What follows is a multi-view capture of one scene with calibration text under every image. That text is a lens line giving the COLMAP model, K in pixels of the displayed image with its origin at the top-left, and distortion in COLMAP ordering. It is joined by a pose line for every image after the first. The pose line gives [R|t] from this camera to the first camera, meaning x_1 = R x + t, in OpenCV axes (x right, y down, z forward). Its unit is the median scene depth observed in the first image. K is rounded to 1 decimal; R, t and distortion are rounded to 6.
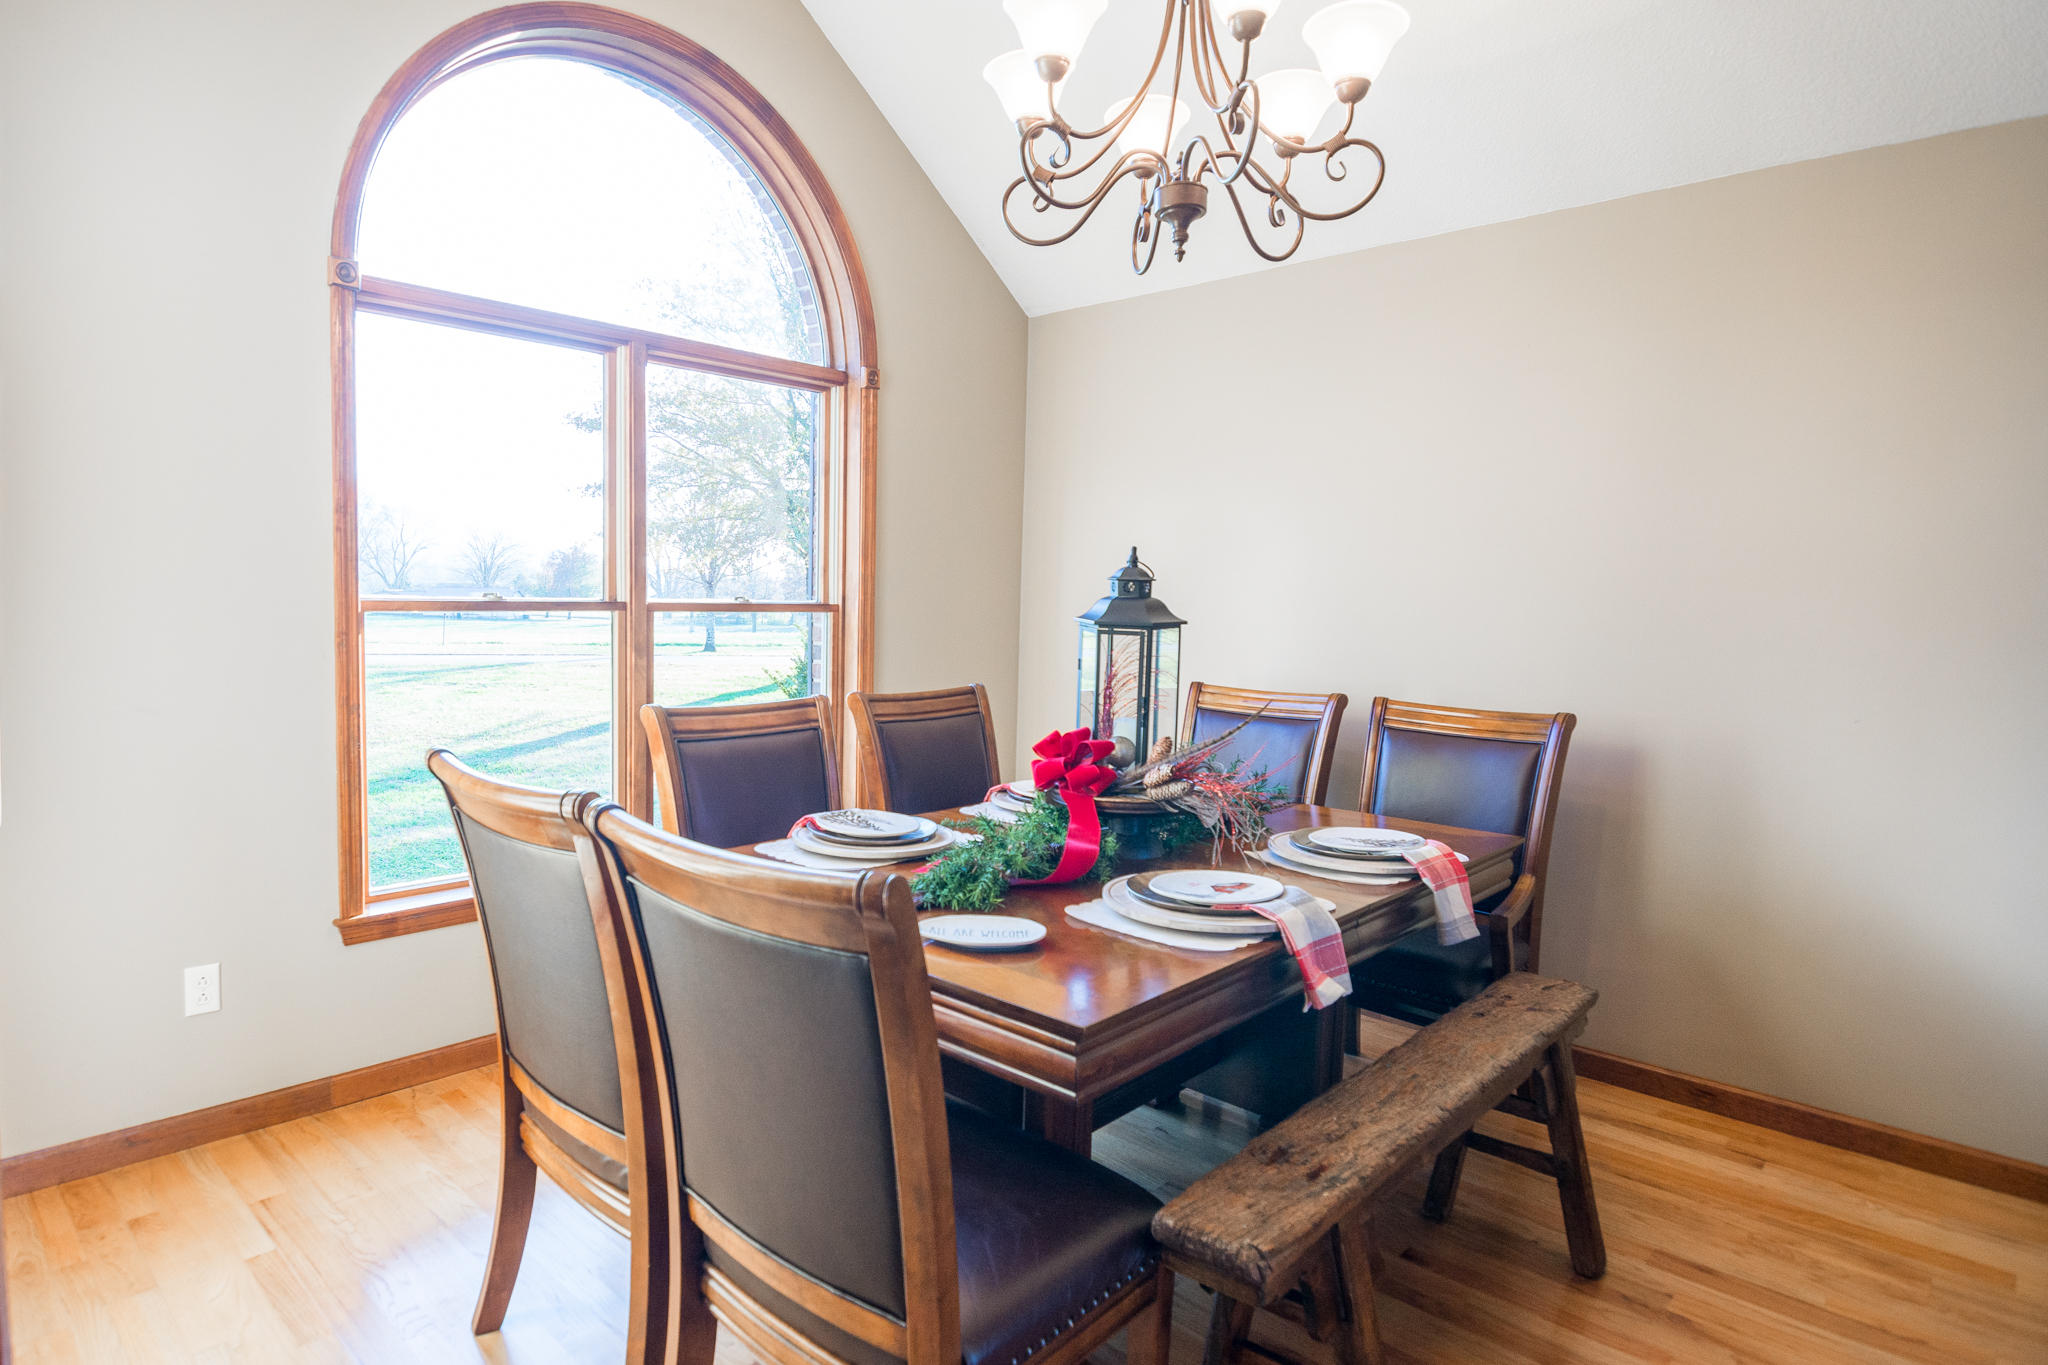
lens RADIAL K [[1084.1, 0, 1020.5], [0, 1084.1, 607.7], [0, 0, 1]] dist [0.000408, -0.008885]
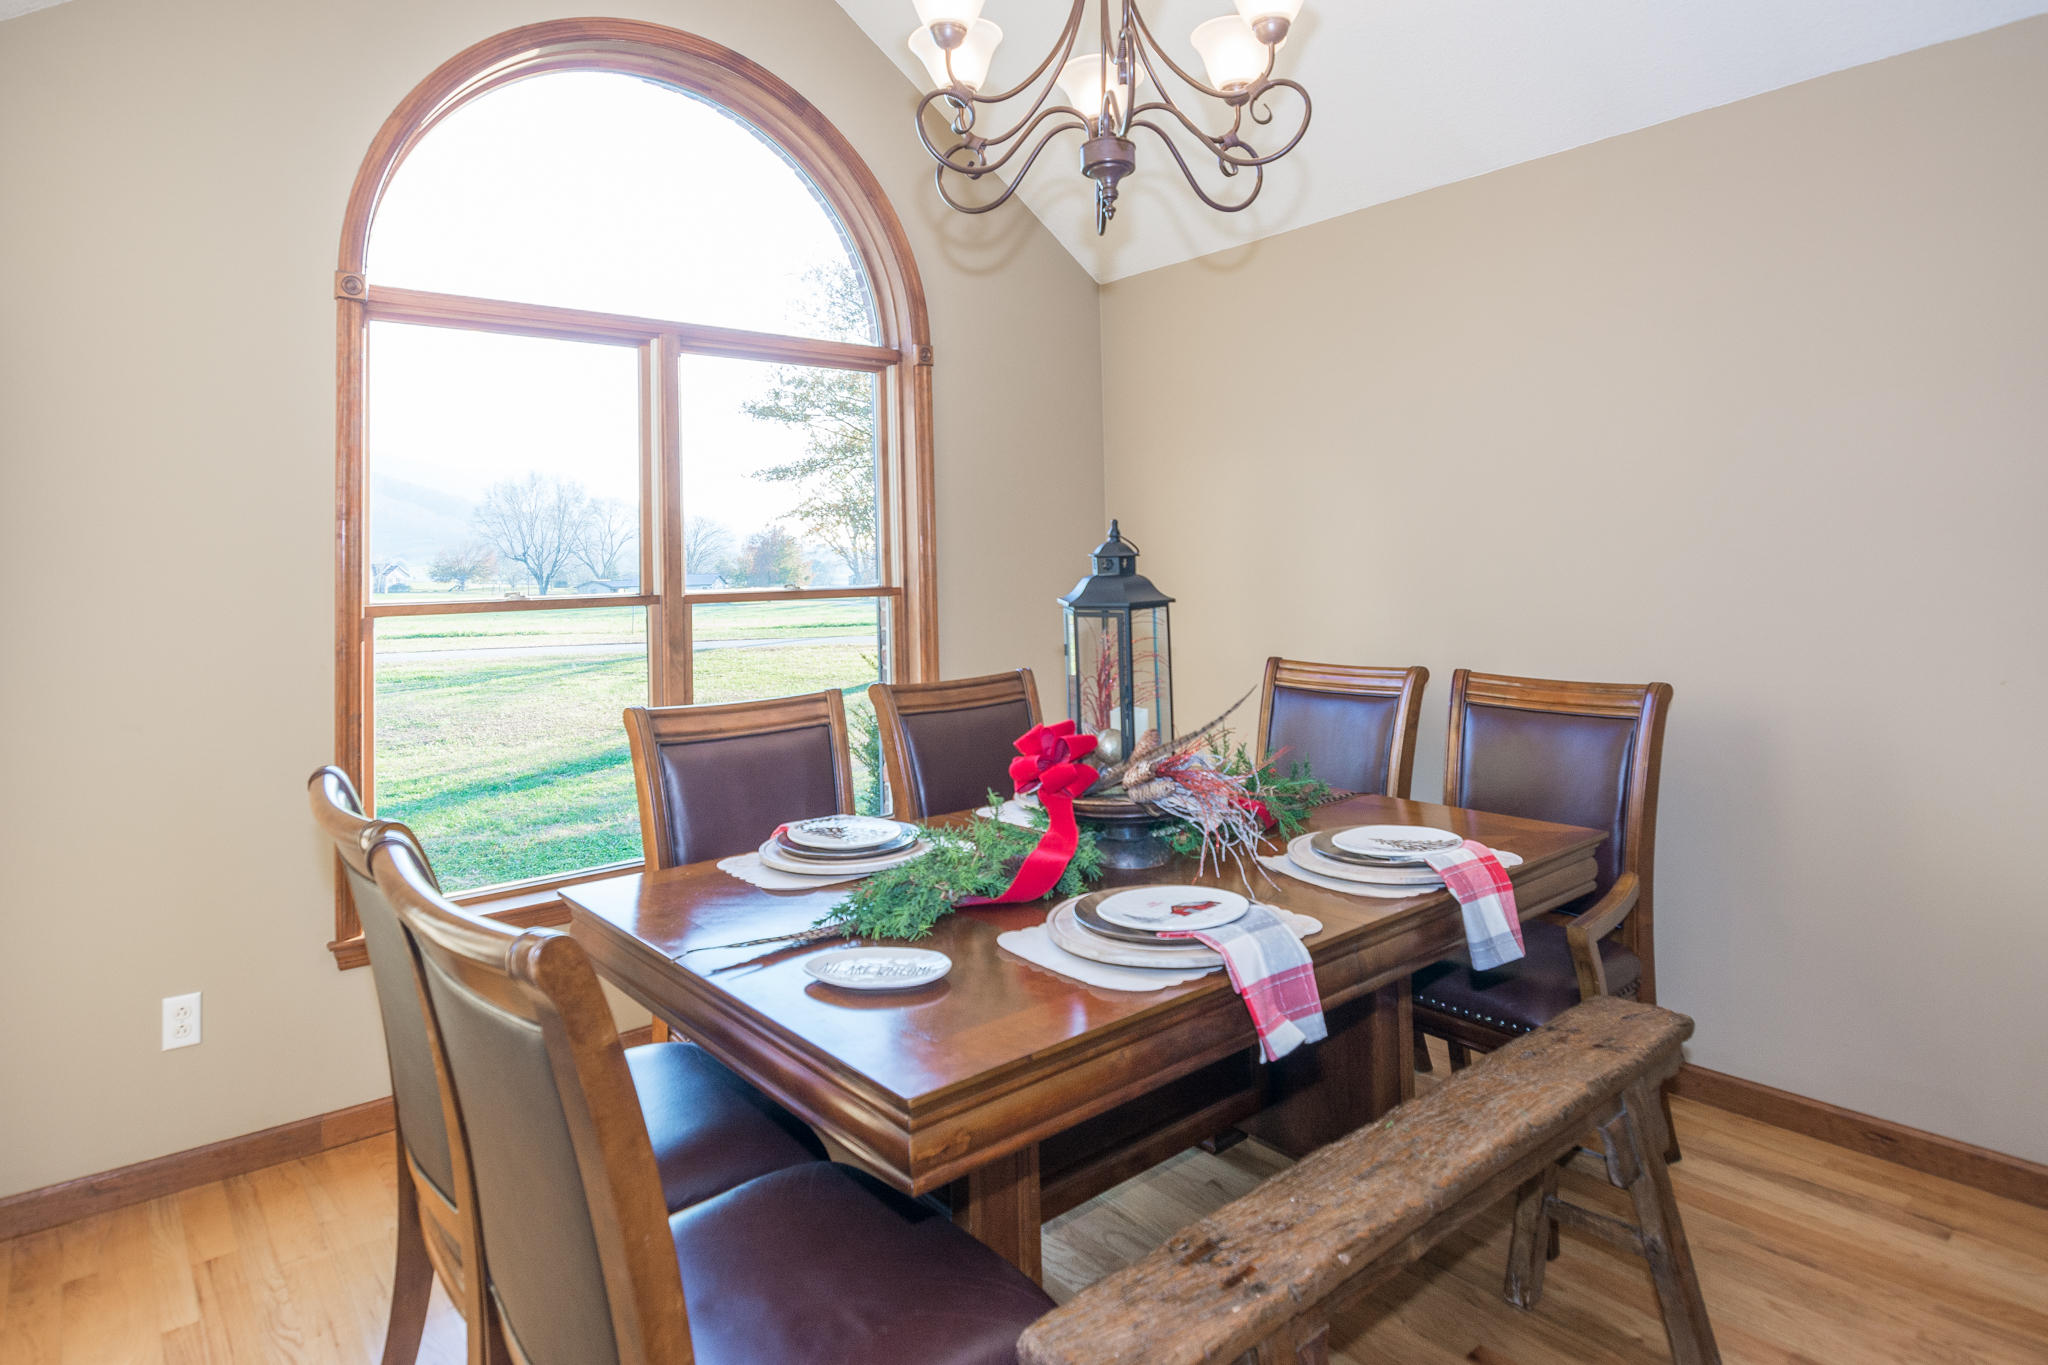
lens RADIAL K [[1103.5, 0, 1084.5], [0, 1103.5, 450.0], [0, 0, 1]] dist [-0.002741, -0.004677]
pose [[0.994607, -0.050011, -0.090862, 0.156560], [0.039297, 0.992461, -0.116093, -0.006651], [0.095983, 0.111897, 0.989074, 0.053205]]
